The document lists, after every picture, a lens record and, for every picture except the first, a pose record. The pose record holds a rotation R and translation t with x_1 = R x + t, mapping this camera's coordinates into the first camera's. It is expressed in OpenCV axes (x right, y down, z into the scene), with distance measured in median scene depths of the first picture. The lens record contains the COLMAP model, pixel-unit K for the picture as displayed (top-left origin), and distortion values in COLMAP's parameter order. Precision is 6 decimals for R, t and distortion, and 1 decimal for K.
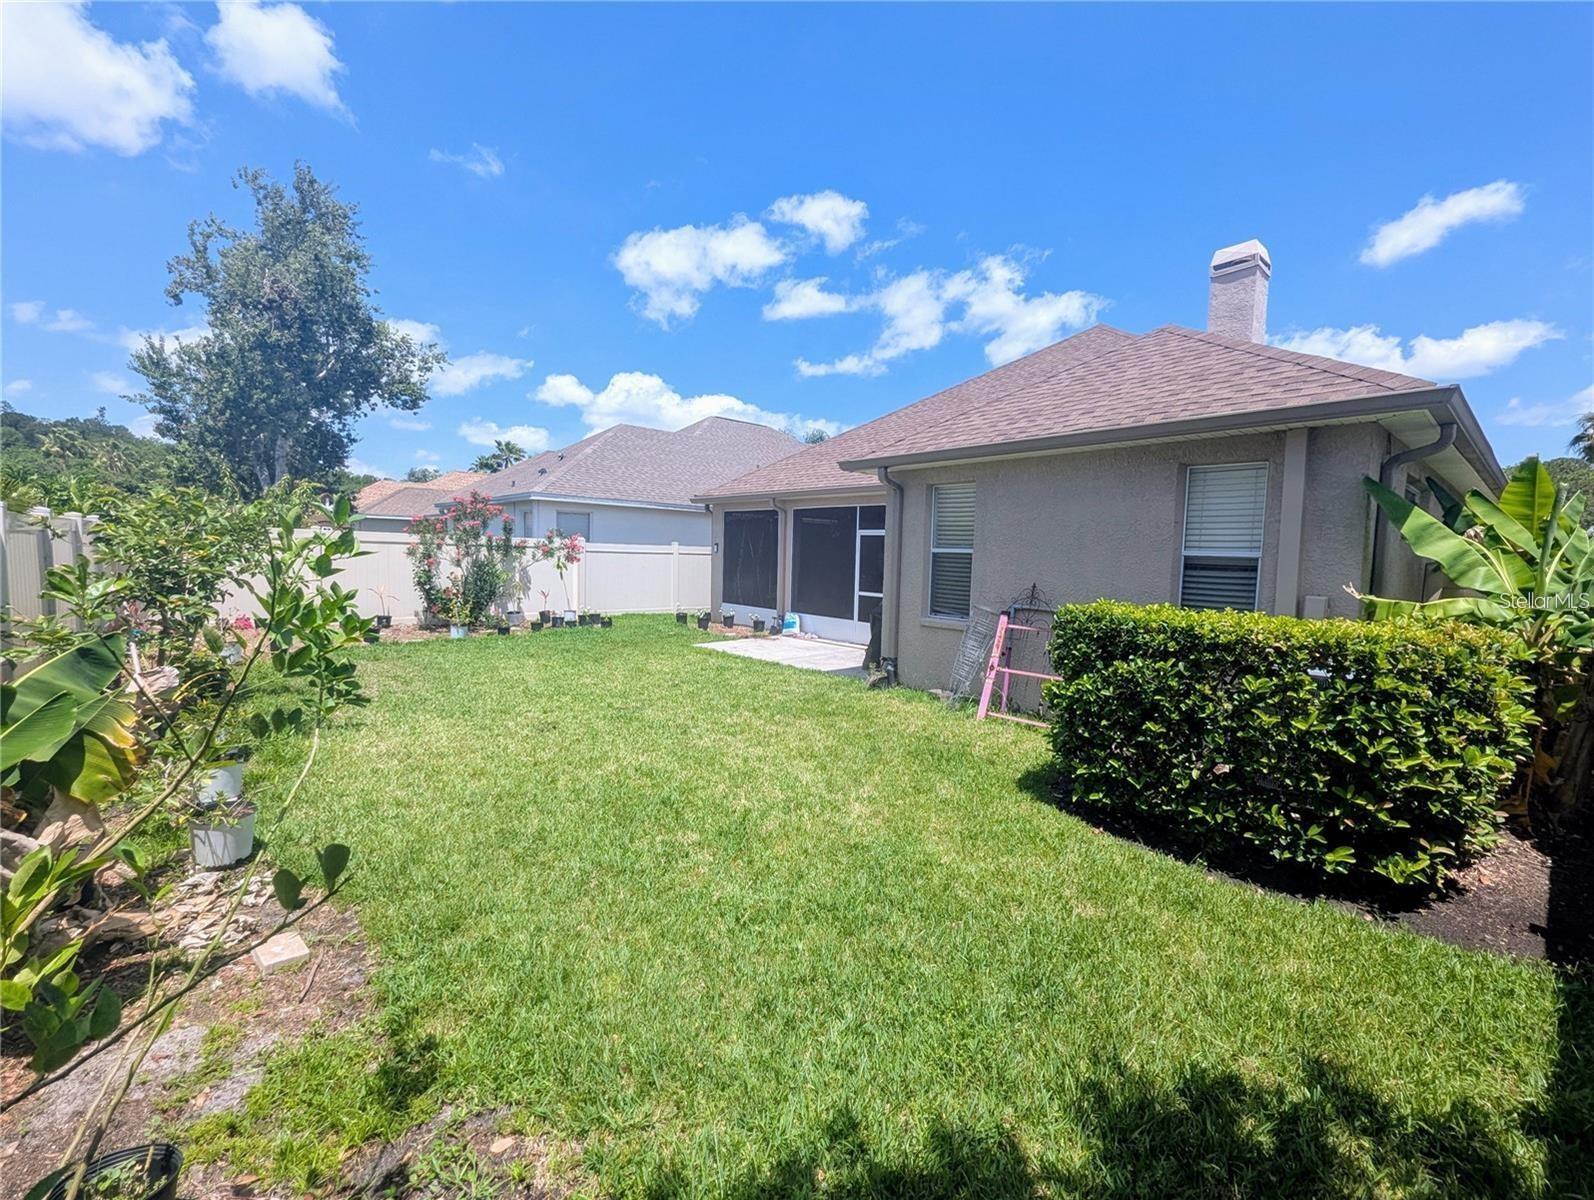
lens RADIAL K [[666.1, 0, 800.8], [0, 666.1, 599.3], [0, 0, 1]] dist [-0.000873, 0.000462]
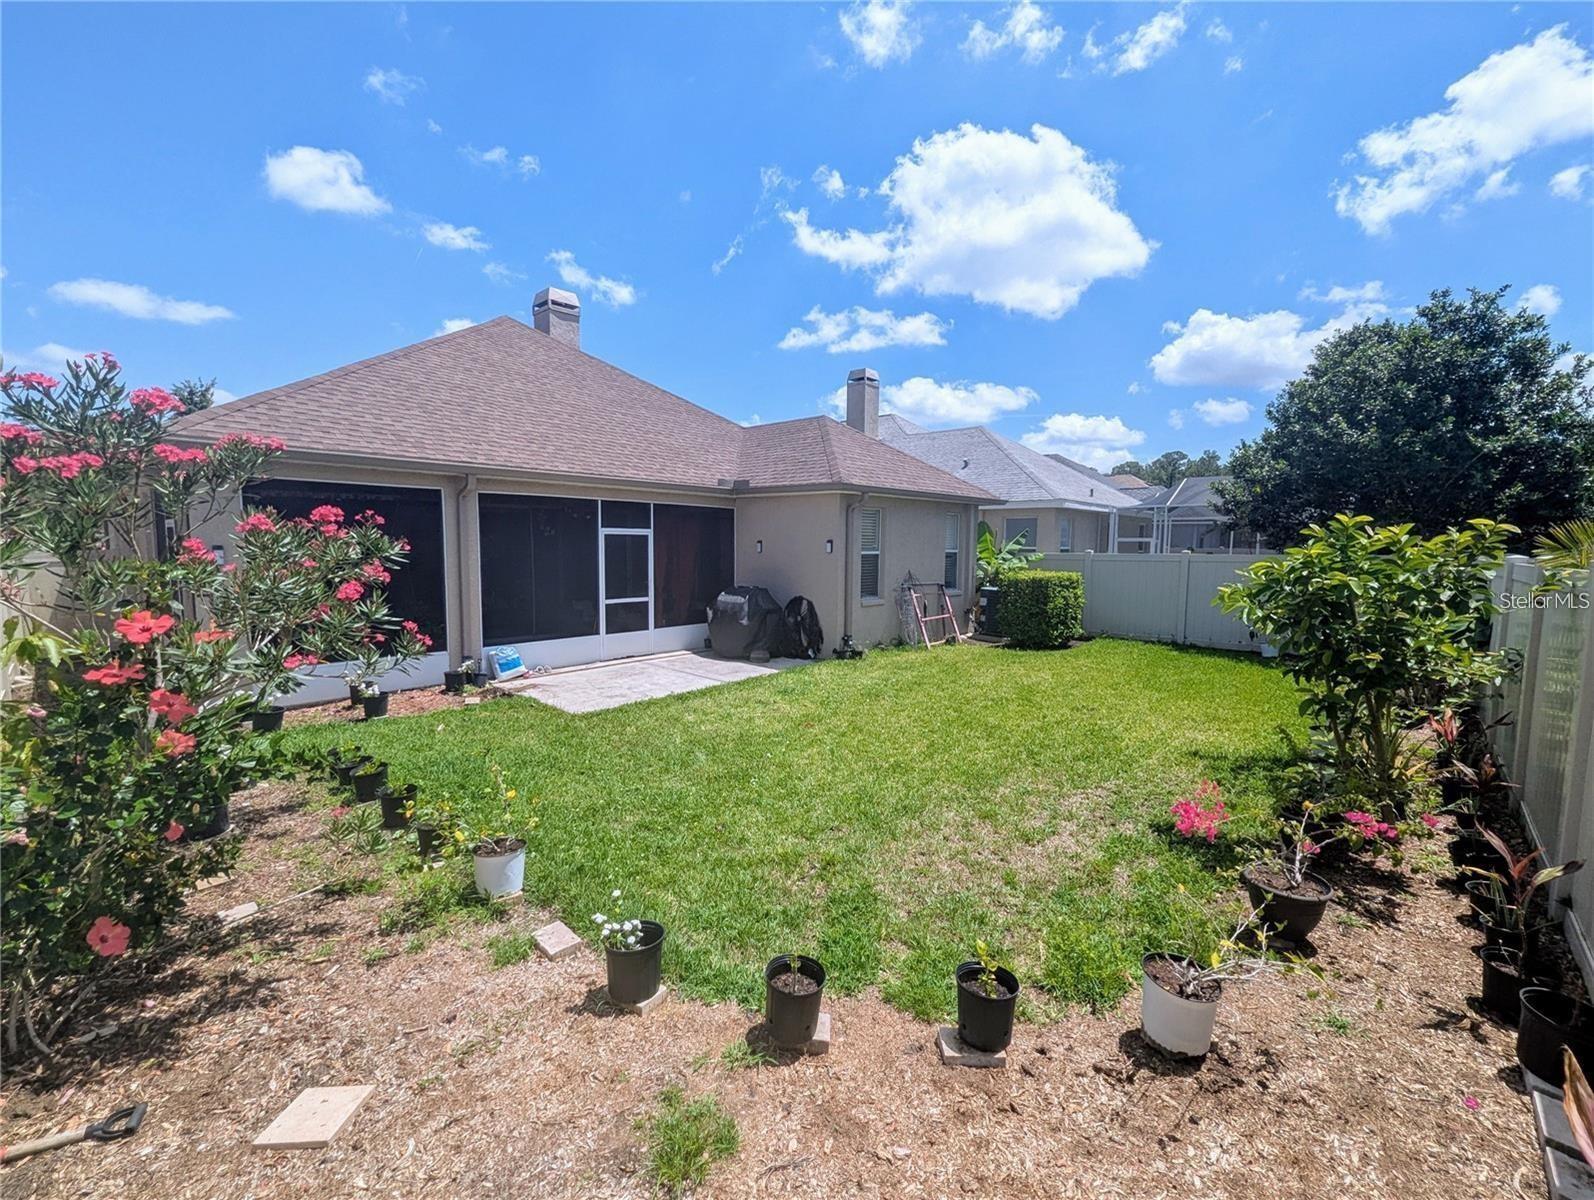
lens RADIAL K [[666.1, 0, 800.8], [0, 666.1, 599.3], [0, 0, 1]] dist [-0.000873, 0.000462]
pose [[-0.108931, -0.106513, 0.988326, -0.787731], [0.061595, 0.991609, 0.113655, -0.094591], [-0.992139, 0.073256, -0.101456, 0.838499]]
